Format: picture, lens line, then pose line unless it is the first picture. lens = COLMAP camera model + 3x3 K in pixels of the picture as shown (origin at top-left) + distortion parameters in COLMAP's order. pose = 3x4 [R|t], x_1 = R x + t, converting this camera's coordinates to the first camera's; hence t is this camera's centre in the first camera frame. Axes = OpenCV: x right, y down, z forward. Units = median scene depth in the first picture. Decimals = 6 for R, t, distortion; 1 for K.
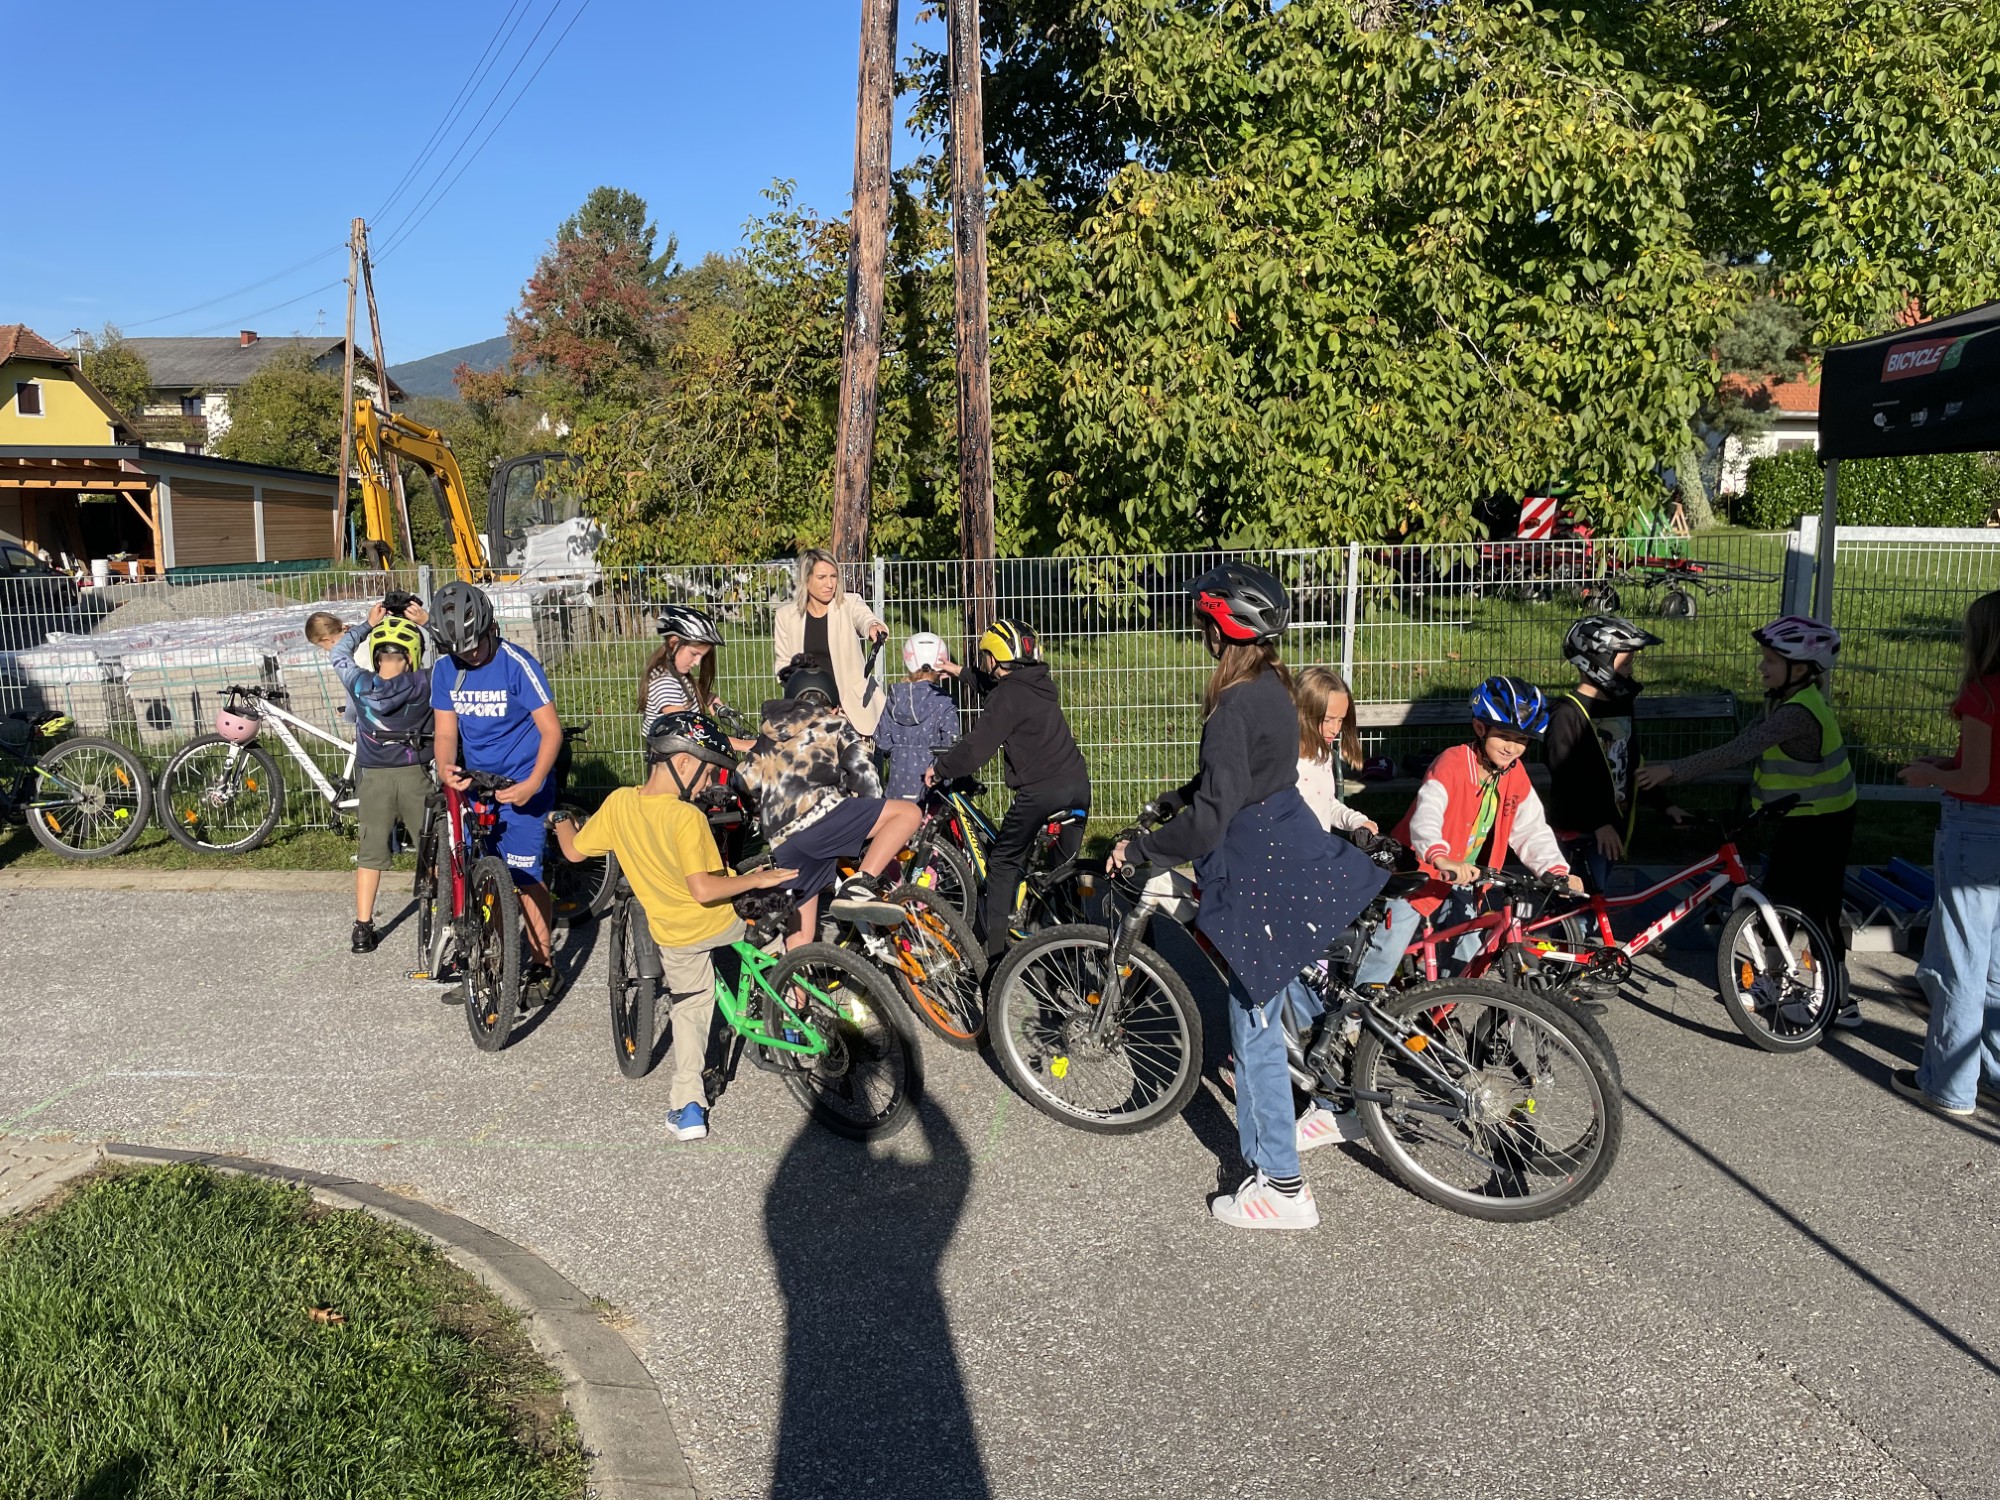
lens RADIAL K [[1506.4, 0, 986.4], [0, 1506.4, 739.1], [0, 0, 1]] dist [0.074635, -0.099665]
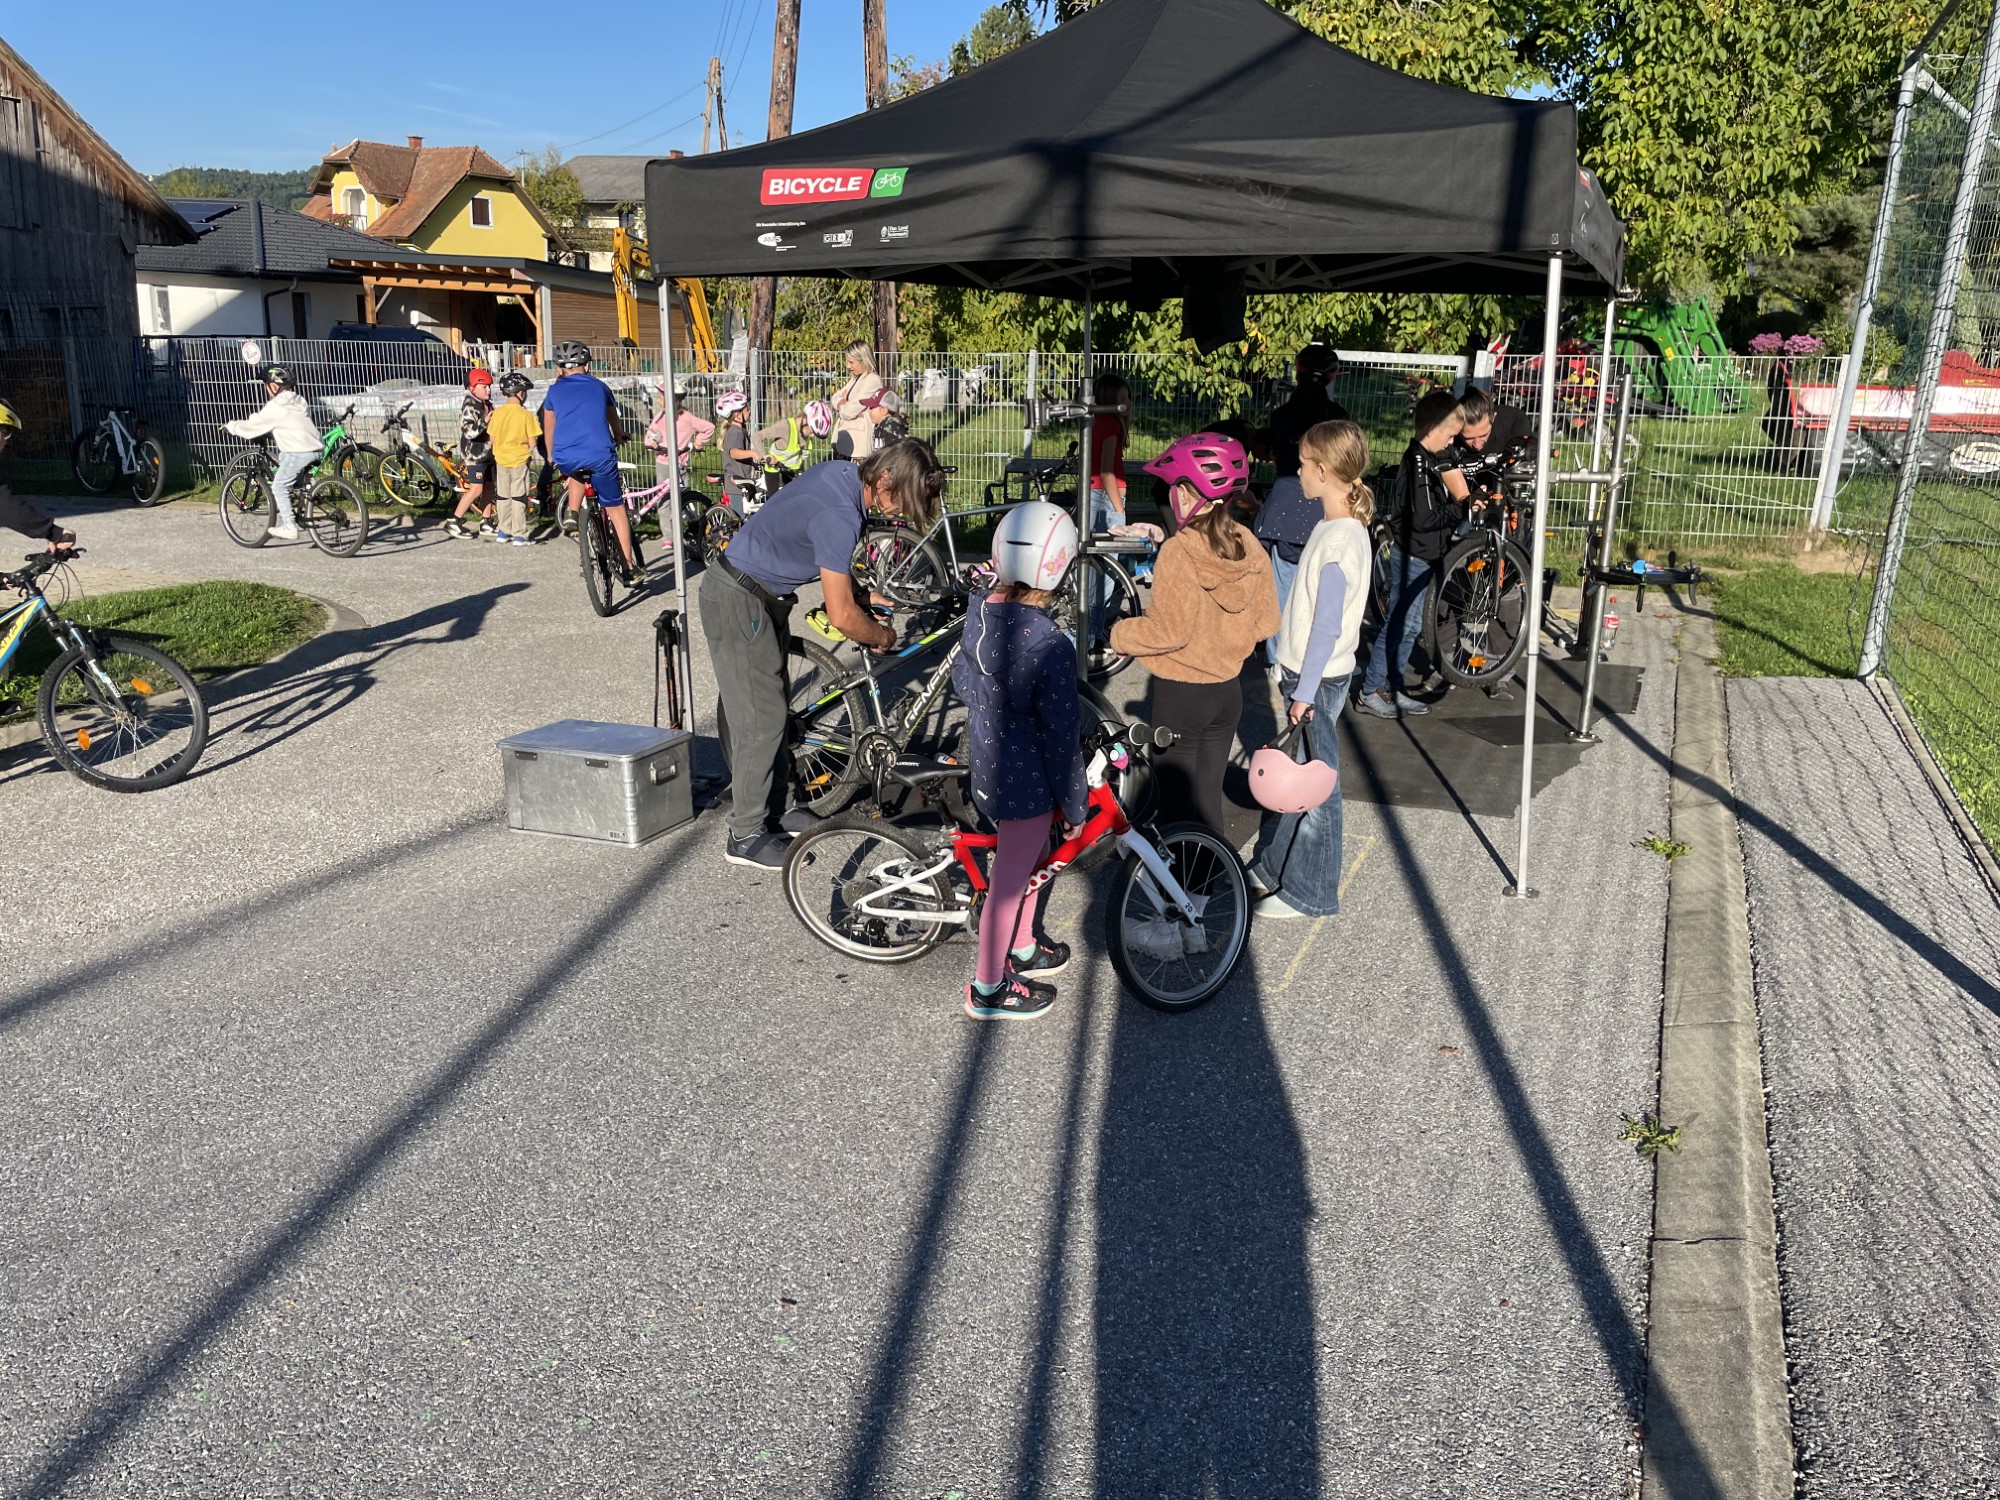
lens RADIAL K [[1506.4, 0, 997.0], [0, 1506.4, 749.8], [0, 0, 1]] dist [0.074635, -0.099665]
pose [[0.964321, 0.102769, -0.243973, 0.420242], [-0.073796, 0.989398, 0.125084, 0.055041], [0.254242, -0.102617, 0.961681, -0.356429]]
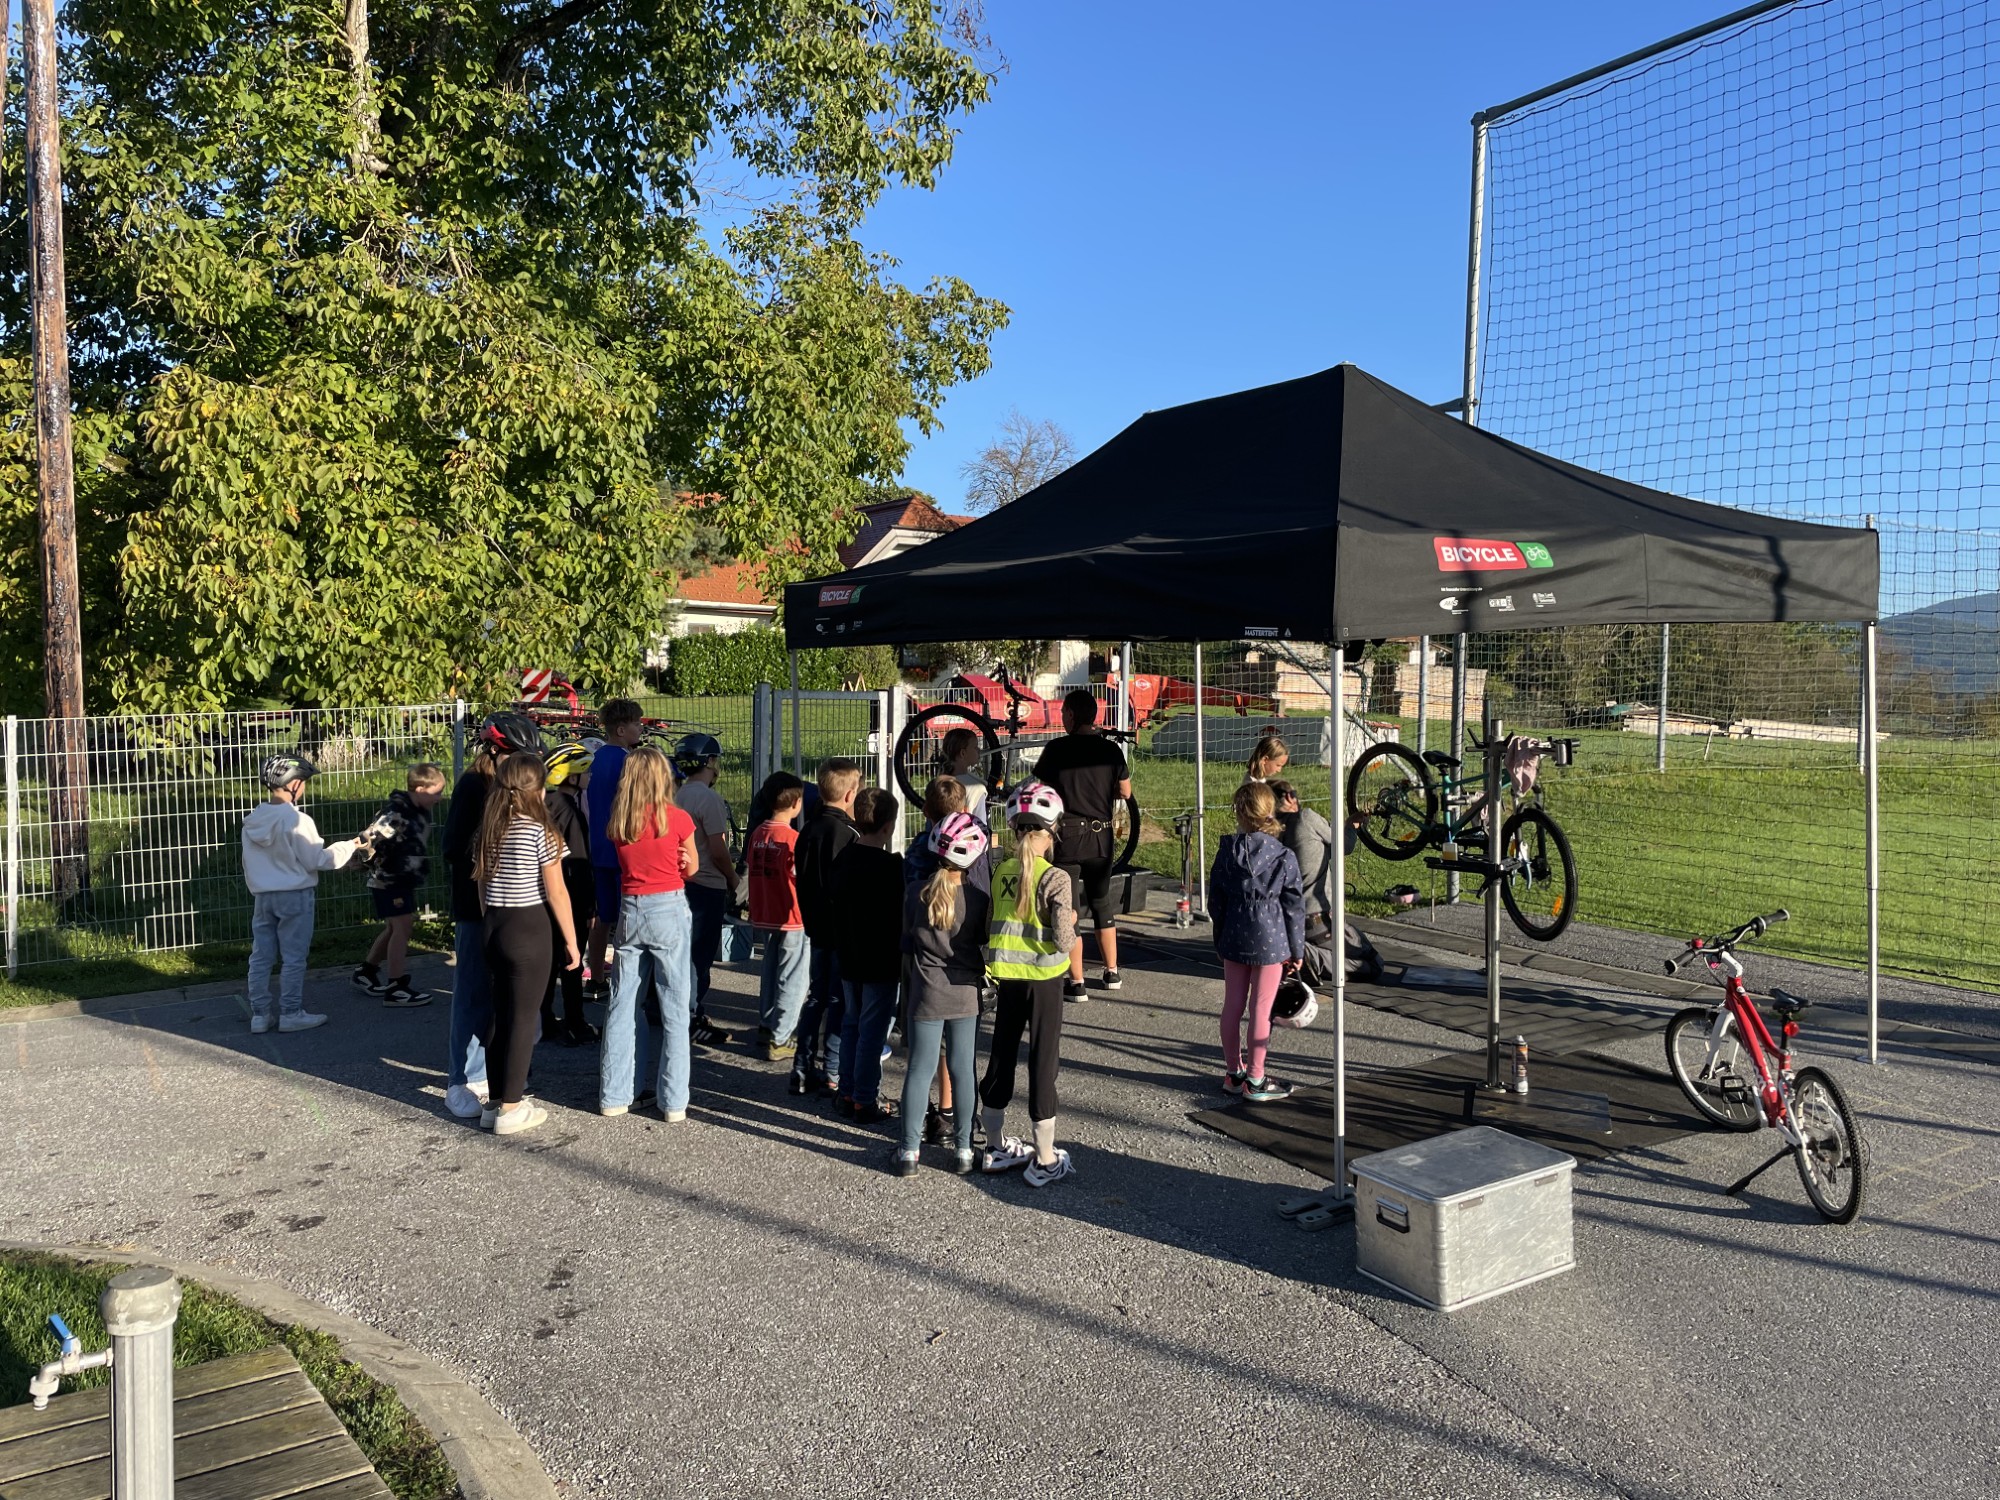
lens RADIAL K [[1506.4, 0, 990.5], [0, 1506.4, 748.0], [0, 0, 1]] dist [0.074635, -0.099665]
pose [[0.778216, -0.024127, 0.627533, -0.147851], [0.090087, 0.993216, -0.073531, 0.031040], [-0.621501, 0.113755, 0.775110, -0.189805]]
